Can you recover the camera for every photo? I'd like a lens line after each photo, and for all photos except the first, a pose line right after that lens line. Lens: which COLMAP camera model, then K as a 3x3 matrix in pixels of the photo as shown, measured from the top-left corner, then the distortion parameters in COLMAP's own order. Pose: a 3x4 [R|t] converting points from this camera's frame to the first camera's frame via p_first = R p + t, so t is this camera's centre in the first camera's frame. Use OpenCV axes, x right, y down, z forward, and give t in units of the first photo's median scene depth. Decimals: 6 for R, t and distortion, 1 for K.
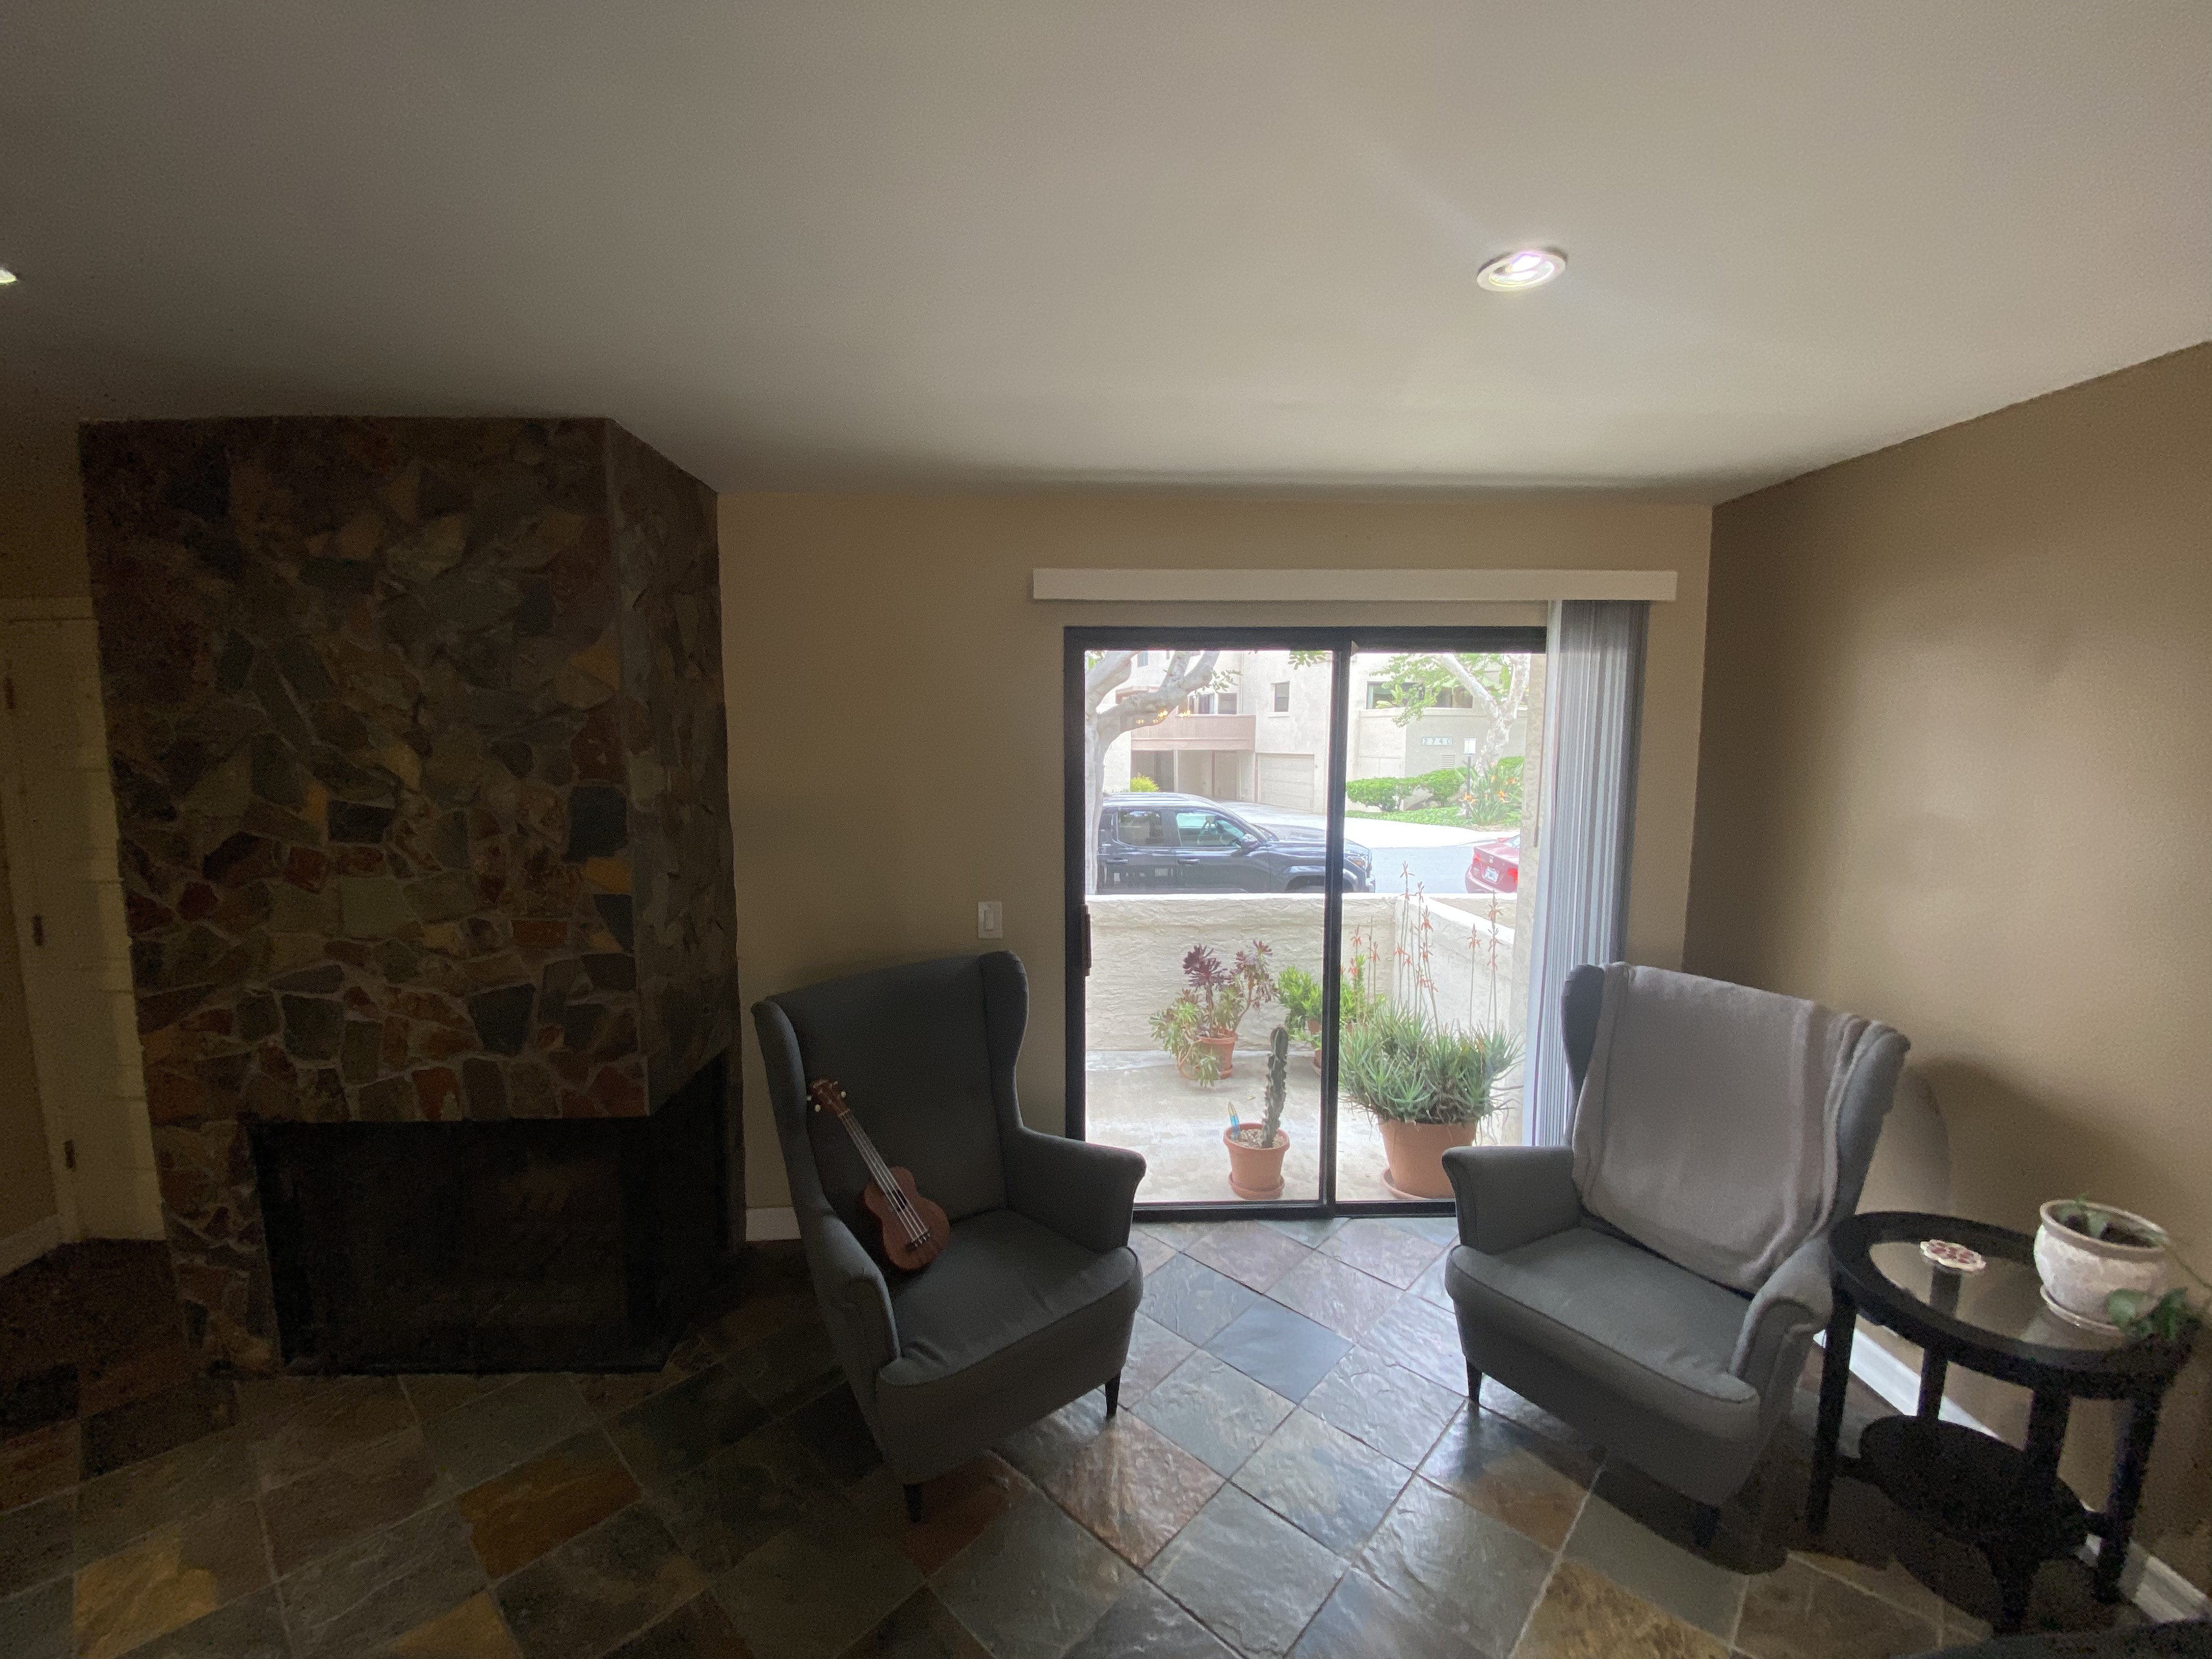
lens RADIAL K [[864.9, 0, 1124.3], [0, 864.9, 823.9], [0, 0, 1]] dist [-0.015749, -0.001167]
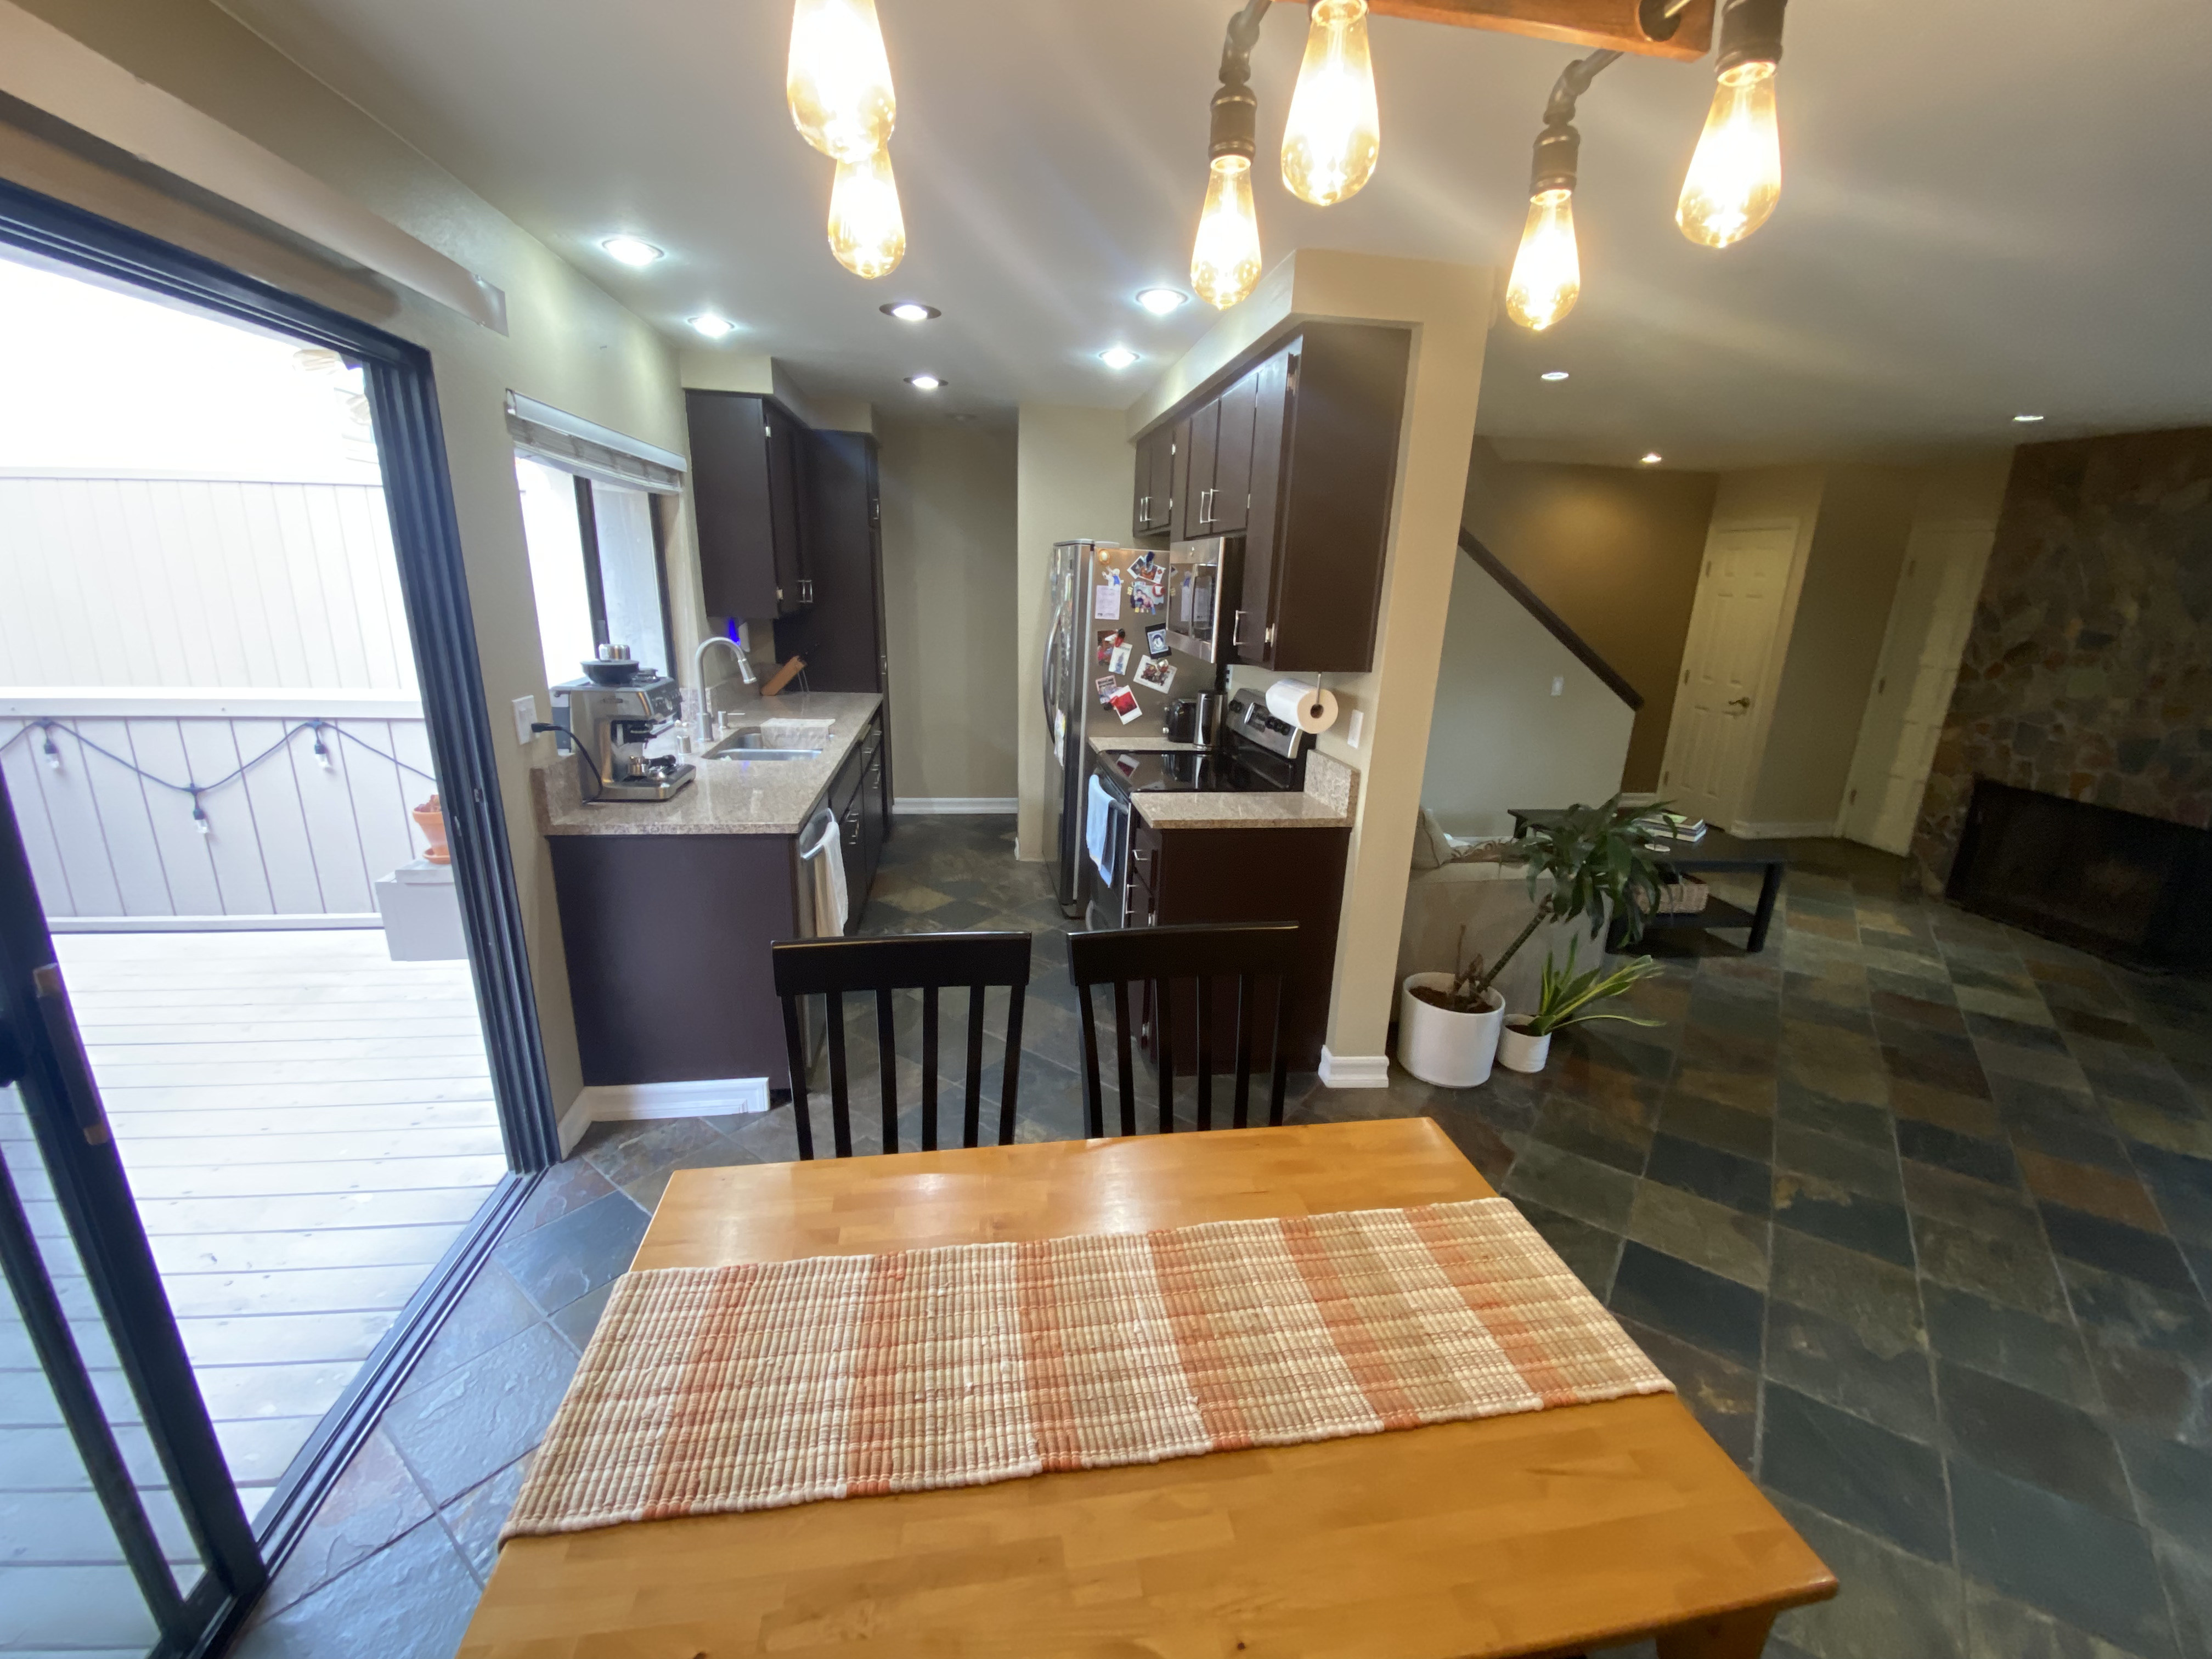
lens RADIAL K [[894.3, 0, 1100.4], [0, 894.3, 836.1], [0, 0, 1]] dist [0.015888, -0.018192]
pose [[0.080139, 0.276466, -0.957676, 0.982197], [-0.132734, 0.955170, 0.264635, 0.190908], [0.987907, 0.105908, 0.113243, -1.423221]]
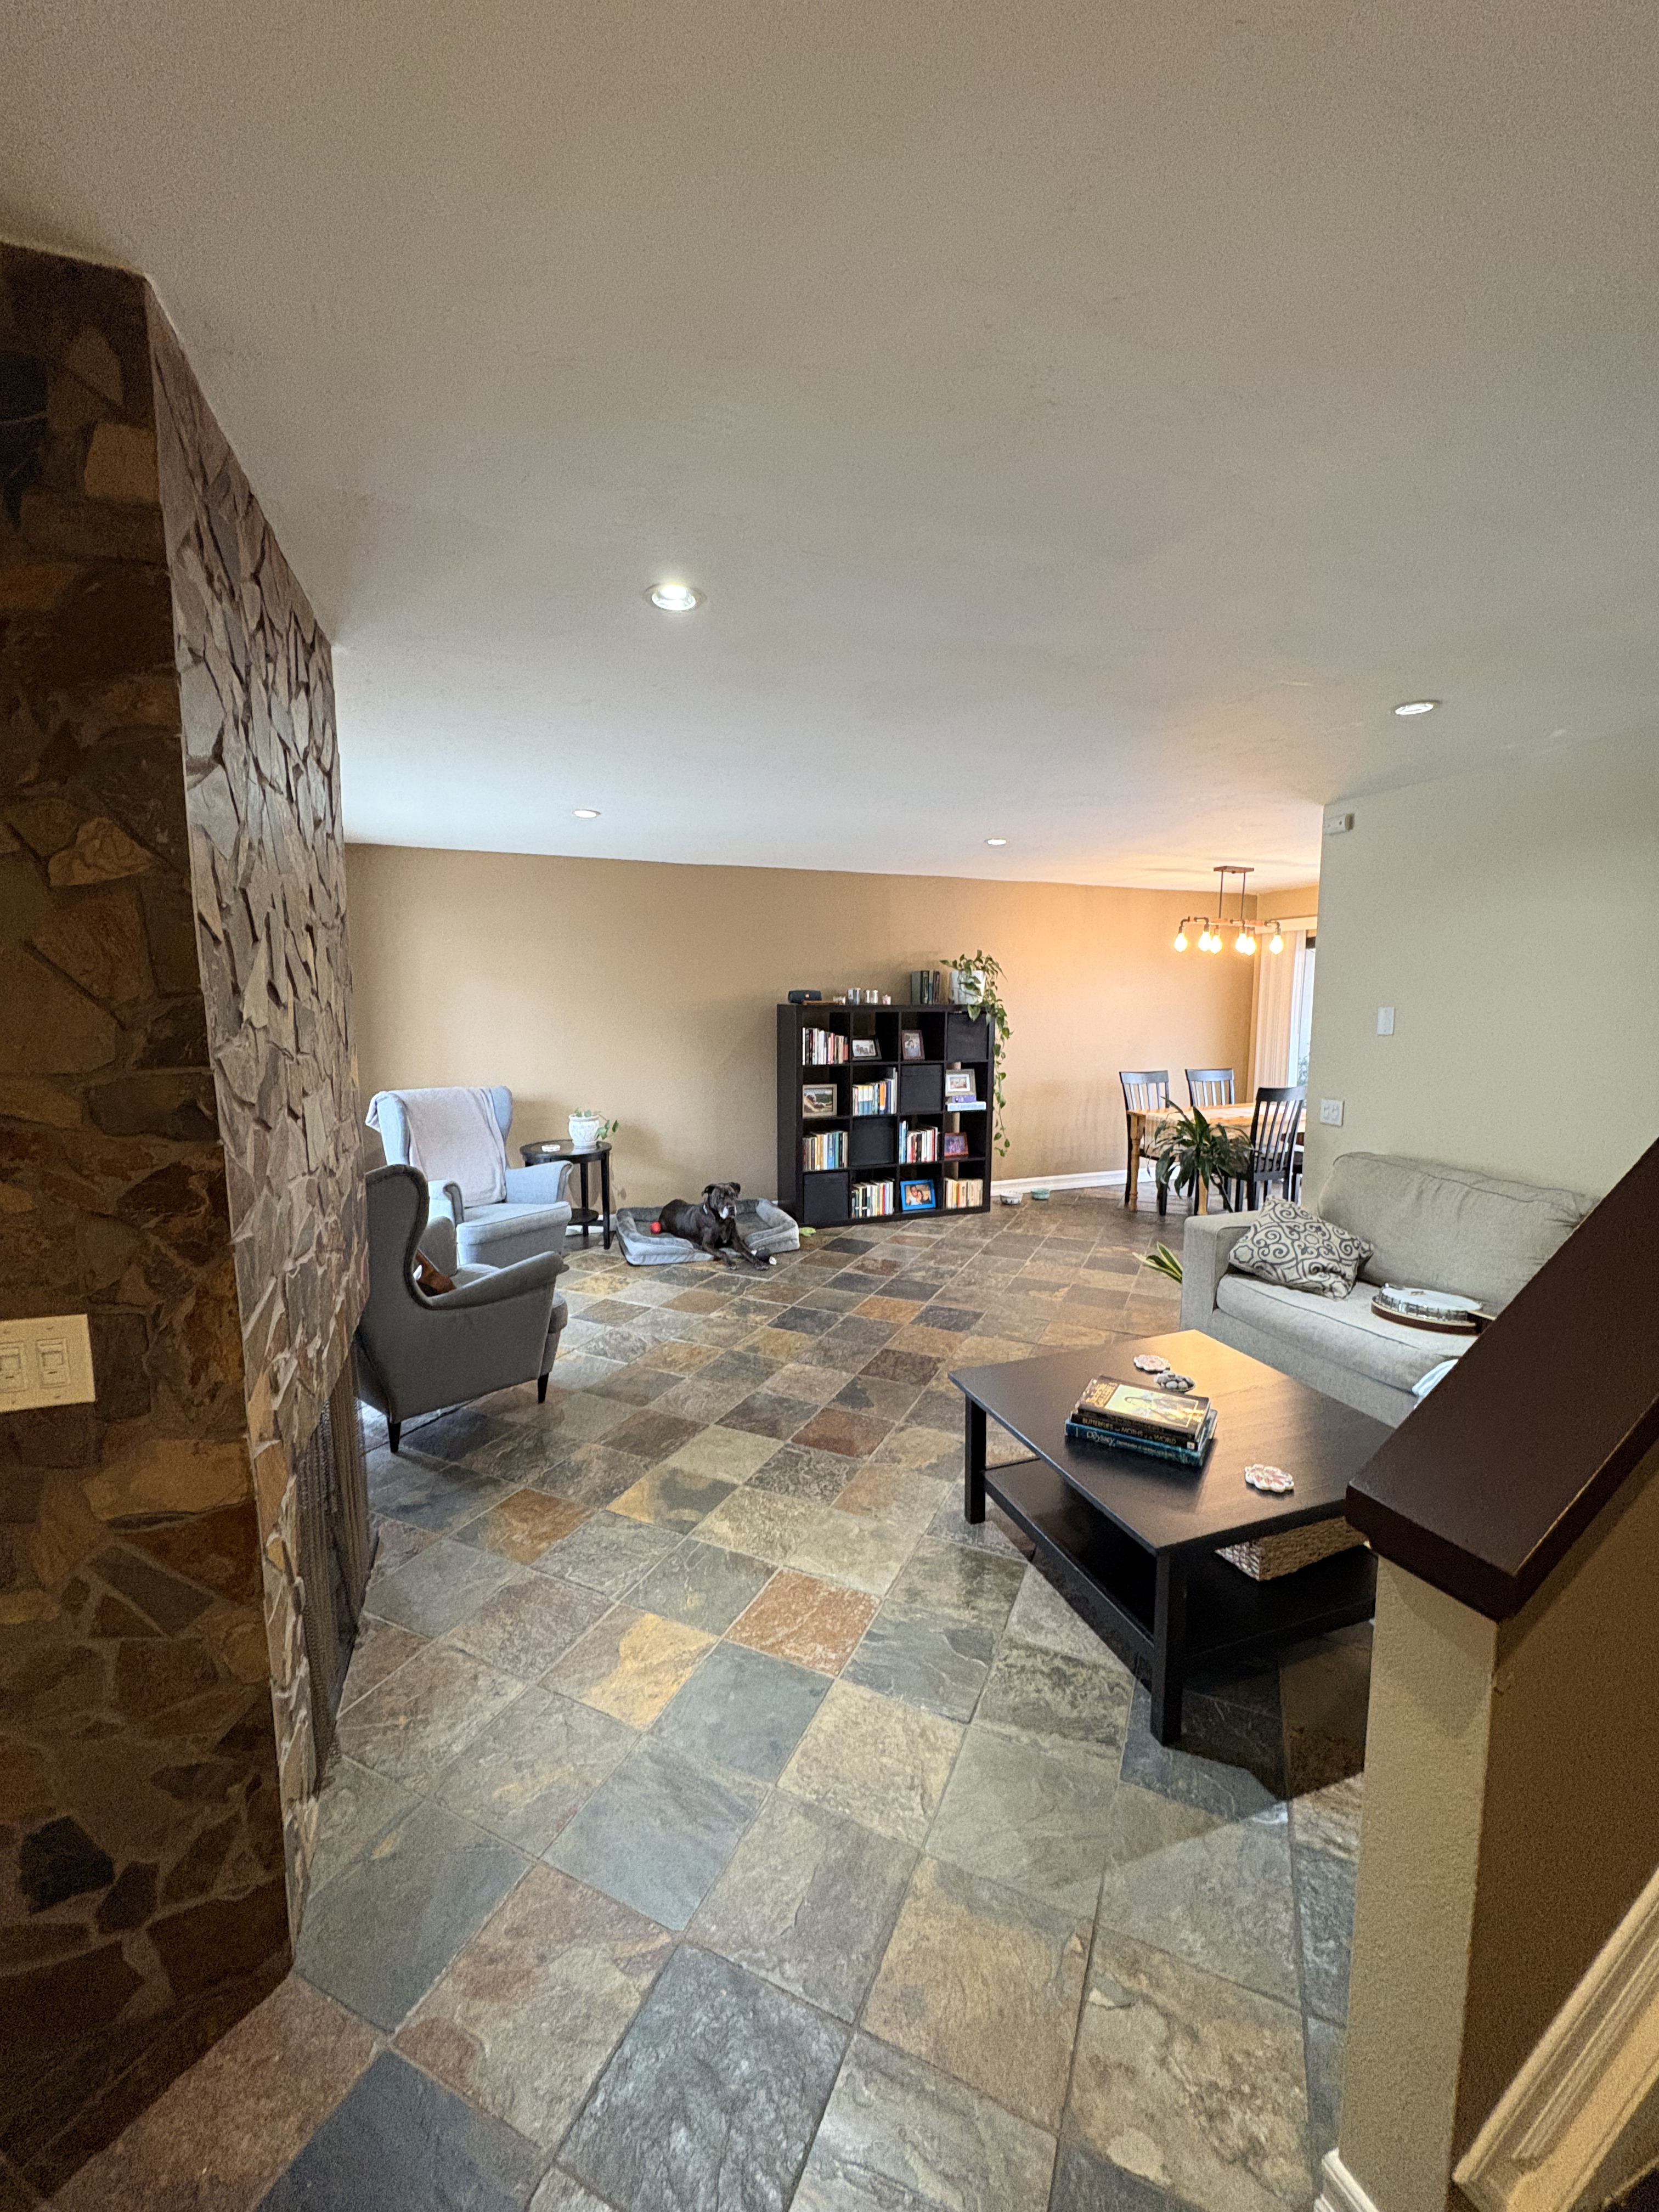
lens RADIAL K [[880.2, 0, 828.5], [0, 880.2, 1108.4], [0, 0, 1]] dist [0.000876, -0.000426]
pose [[-0.286345, -0.113808, 0.951344, -1.813640], [0.105081, 0.983200, 0.149247, 0.000997], [-0.952347, 0.142705, -0.269575, 0.732134]]
